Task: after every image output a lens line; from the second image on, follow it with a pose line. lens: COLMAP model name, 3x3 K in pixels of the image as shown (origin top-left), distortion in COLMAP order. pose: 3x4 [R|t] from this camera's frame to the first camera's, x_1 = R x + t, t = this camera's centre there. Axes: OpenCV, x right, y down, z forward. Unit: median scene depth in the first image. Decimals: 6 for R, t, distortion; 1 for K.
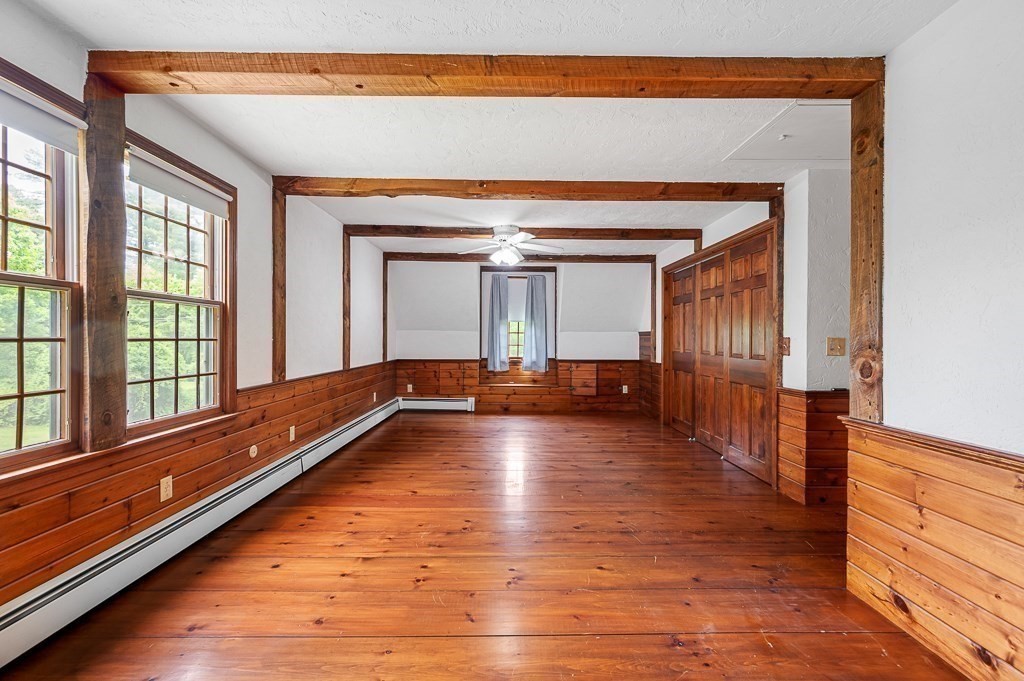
lens RADIAL K [[411.2, 0, 510.9], [0, 411.2, 338.6], [0, 0, 1]] dist [0.002208, 0.000118]
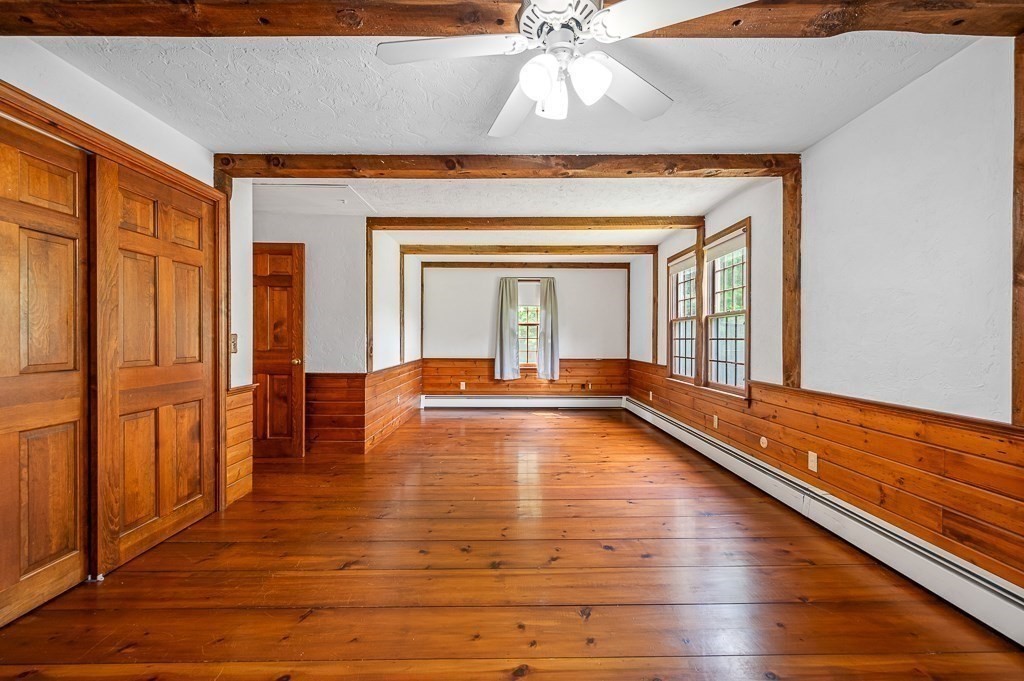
lens RADIAL K [[411.2, 0, 509.3], [0, 411.2, 337.4], [0, 0, 1]] dist [0.002208, 0.000118]
pose [[-0.999951, -0.006672, 0.007306, 0.039496], [-0.006660, 0.999976, 0.001629, 0.000024], [-0.007317, 0.001580, -0.999972, 2.109563]]
